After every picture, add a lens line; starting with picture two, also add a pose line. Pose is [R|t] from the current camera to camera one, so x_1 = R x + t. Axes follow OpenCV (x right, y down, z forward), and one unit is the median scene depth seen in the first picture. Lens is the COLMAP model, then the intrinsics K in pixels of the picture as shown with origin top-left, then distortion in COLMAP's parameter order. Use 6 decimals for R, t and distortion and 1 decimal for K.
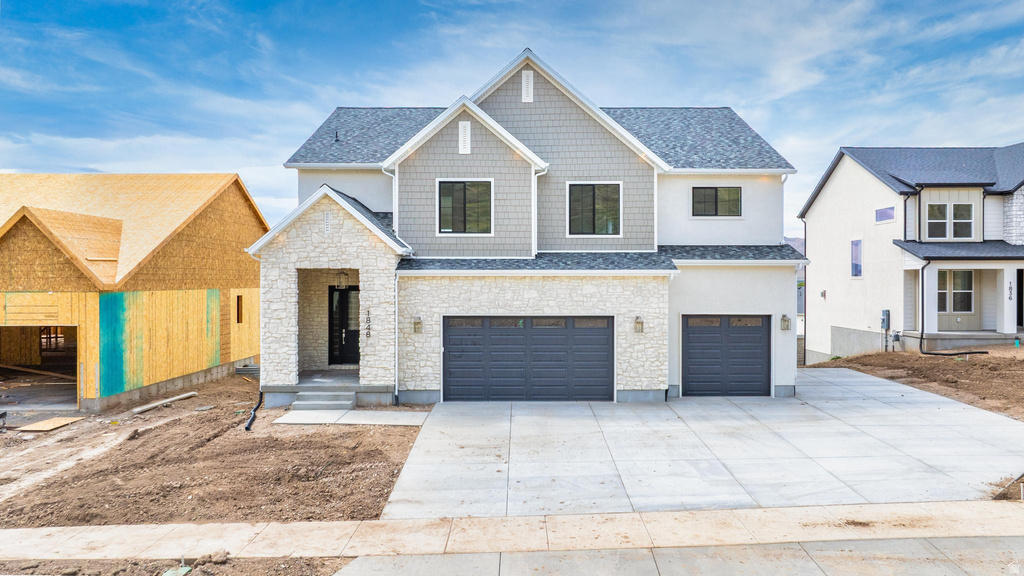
lens RADIAL K [[723.0, 0, 508.6], [0, 723.0, 287.8], [0, 0, 1]] dist [-0.045250, 0.037815]
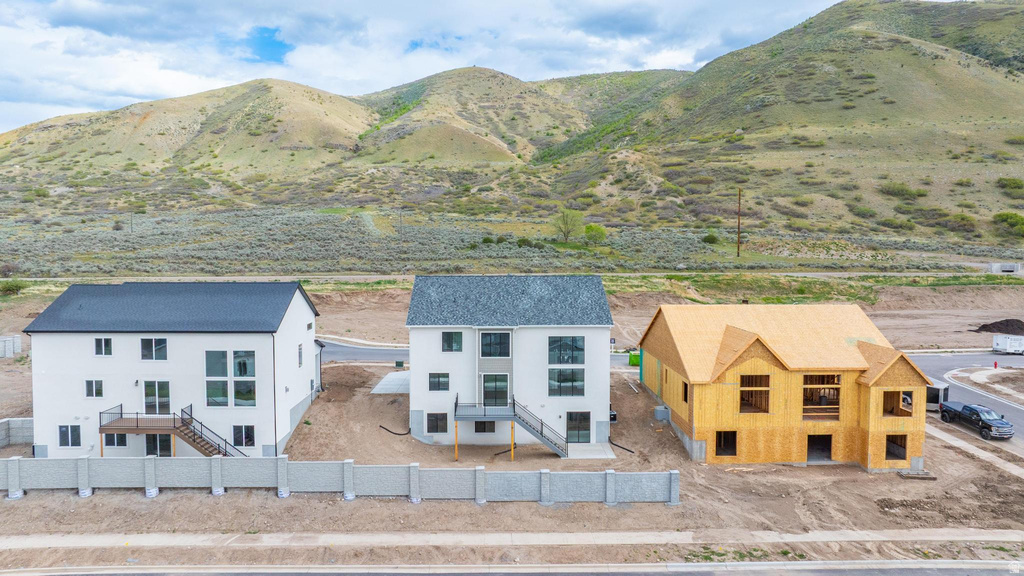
lens RADIAL K [[723.0, 0, 508.6], [0, 723.0, 287.8], [0, 0, 1]] dist [-0.045250, 0.037815]
pose [[-0.999044, 0.001253, -0.043692, 0.171547], [-0.001495, 0.998024, 0.062811, -0.460879], [0.043684, 0.062817, -0.997069, 4.142690]]
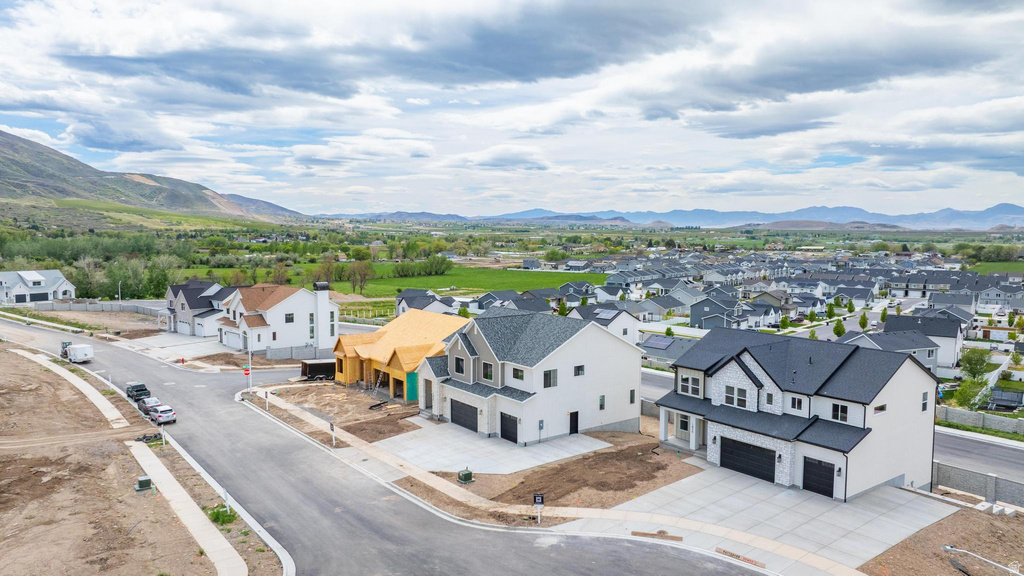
lens RADIAL K [[723.0, 0, 508.6], [0, 723.0, 287.8], [0, 0, 1]] dist [-0.045250, 0.037815]
pose [[0.609818, 0.070627, -0.789388, 2.561392], [-0.009418, 0.996597, 0.081890, -0.712311], [0.792485, -0.042503, 0.608408, -0.776200]]
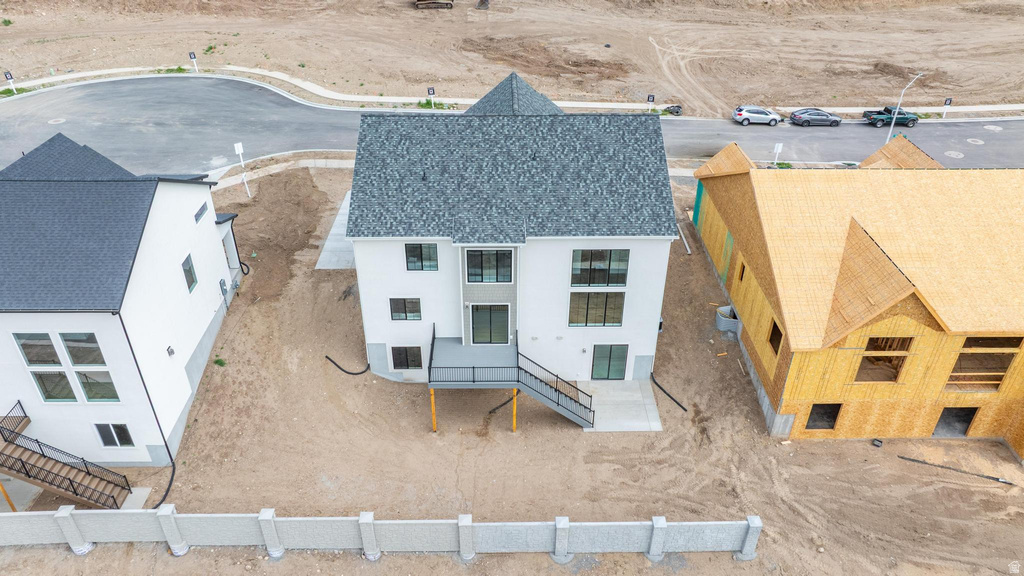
lens RADIAL K [[723.0, 0, 508.6], [0, 723.0, 287.8], [0, 0, 1]] dist [-0.045250, 0.037815]
pose [[-0.999342, 0.015500, -0.032805, 0.118967], [-0.005208, 0.833504, 0.552489, -0.943844], [0.035906, 0.552296, -0.832874, 3.020765]]
